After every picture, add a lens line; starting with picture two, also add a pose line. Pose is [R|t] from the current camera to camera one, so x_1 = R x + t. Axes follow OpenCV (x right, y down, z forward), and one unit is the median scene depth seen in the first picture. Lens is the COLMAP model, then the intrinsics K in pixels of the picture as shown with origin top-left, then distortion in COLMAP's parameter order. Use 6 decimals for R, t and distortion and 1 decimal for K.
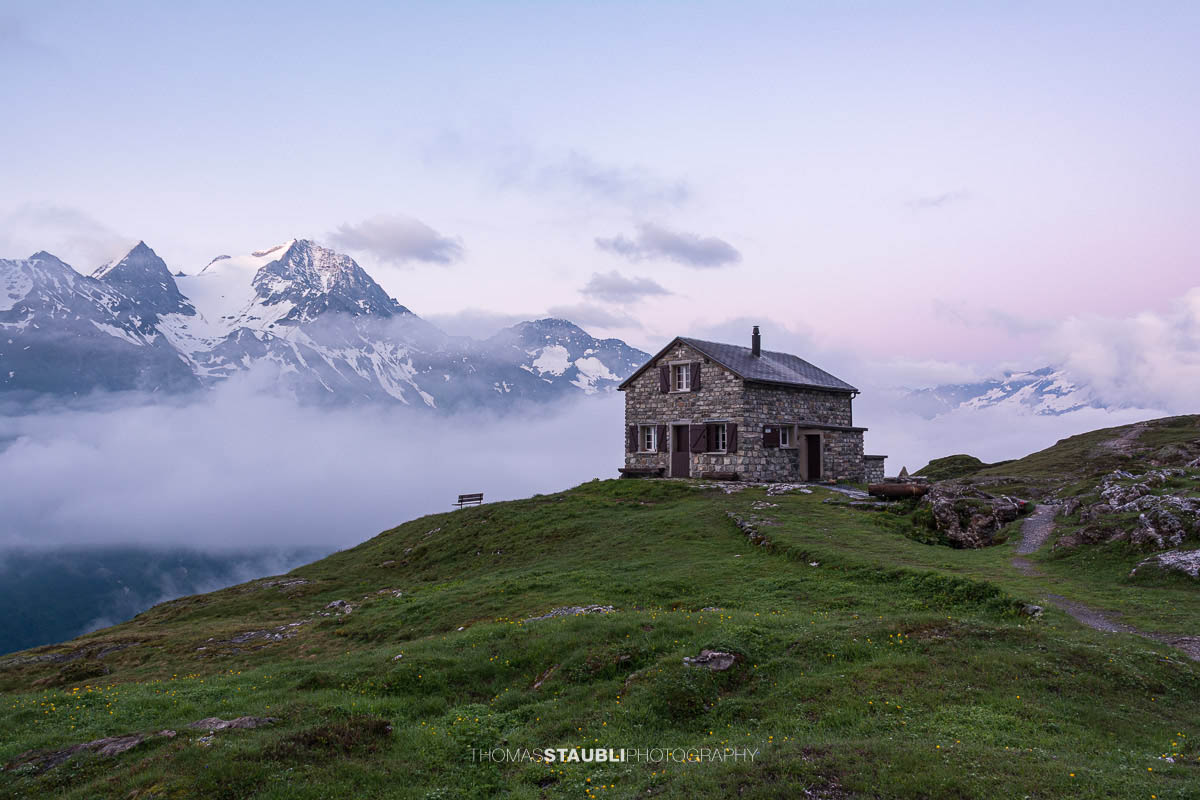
lens RADIAL K [[803.6, 0, 600.5], [0, 803.6, 403.9], [0, 0, 1]] dist [-0.032262, 0.029840]
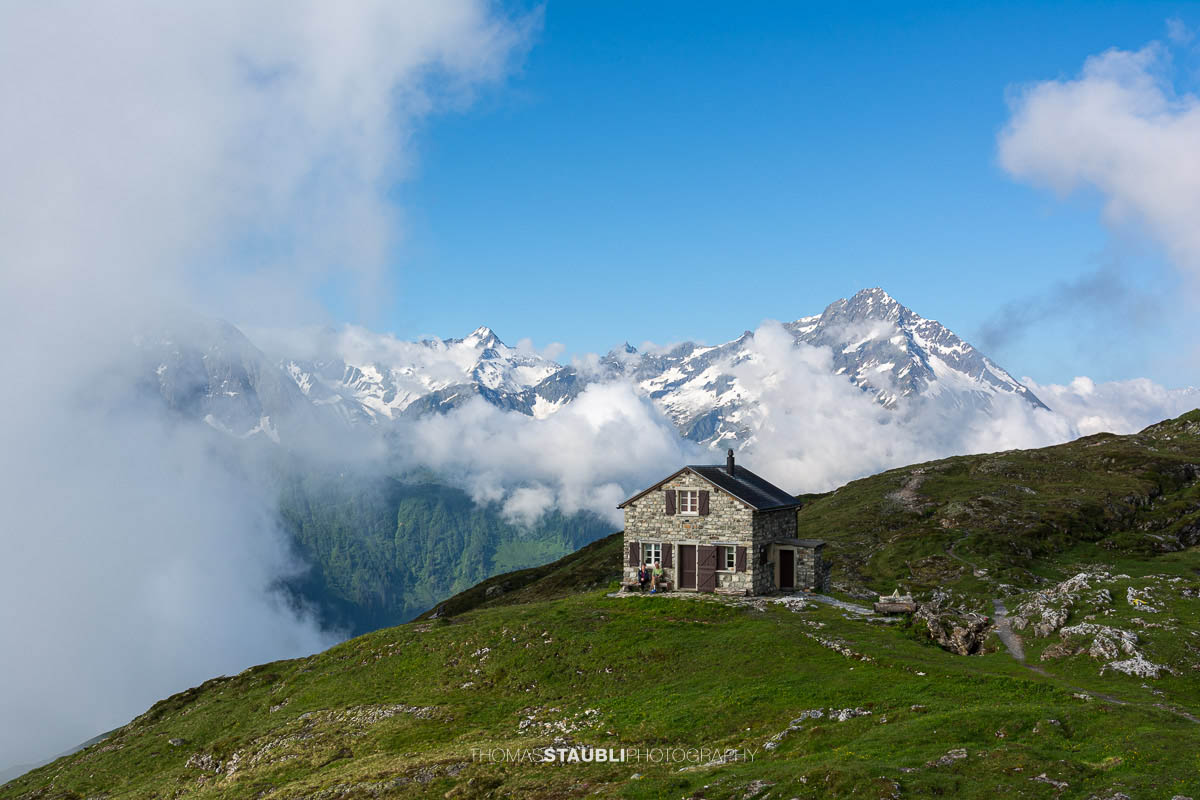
lens RADIAL K [[1303.0, 0, 600.0], [0, 1303.0, 400.0], [0, 0, 1]] dist [0.017628, 0.003879]
pose [[0.914655, 0.021556, 0.403660, -0.742739], [-0.030242, 0.999428, 0.015154, -0.197667], [-0.403102, -0.026068, 0.914784, -0.604266]]
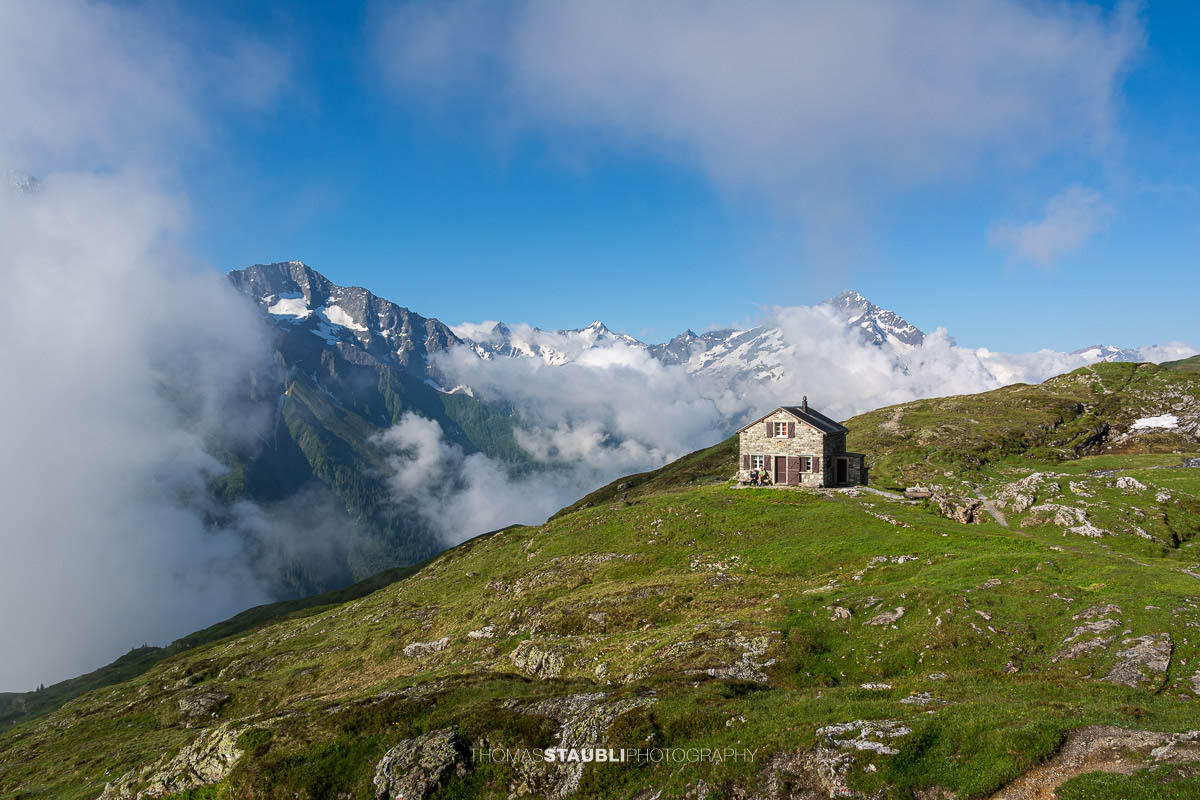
lens RADIAL K [[828.5, 0, 594.5], [0, 828.5, 396.5], [0, 0, 1]] dist [-0.005010, -0.003688]
pose [[0.947313, -0.003000, 0.320296, -0.879688], [-0.014796, 0.998479, 0.053112, -0.197425], [-0.319968, -0.055053, 0.945827, -0.608179]]
